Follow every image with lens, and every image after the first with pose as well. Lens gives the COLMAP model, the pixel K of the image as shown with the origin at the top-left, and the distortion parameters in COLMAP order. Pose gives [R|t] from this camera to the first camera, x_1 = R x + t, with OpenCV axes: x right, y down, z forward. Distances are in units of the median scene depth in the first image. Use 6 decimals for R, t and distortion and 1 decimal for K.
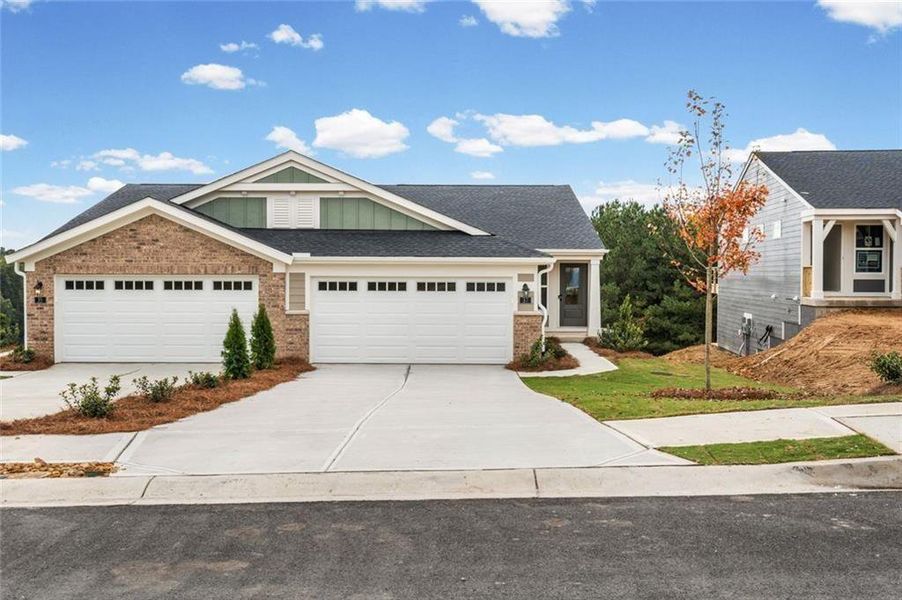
lens RADIAL K [[883.4, 0, 437.3], [0, 883.4, 302.7], [0, 0, 1]] dist [0.041728, -0.020693]
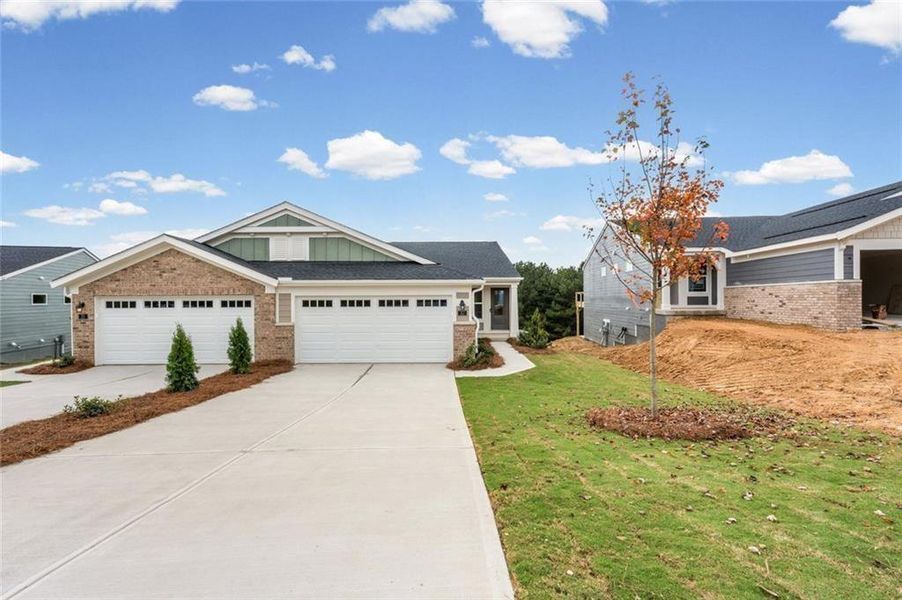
lens RADIAL K [[411.5, 0, 447.0], [0, 411.5, 299.7], [0, 0, 1]] dist [-0.001261, 0.000561]
pose [[0.999707, -0.009097, 0.022426, 0.063204], [0.009856, 0.999375, -0.033940, -0.001901], [-0.022104, 0.034151, 0.999172, 0.394782]]
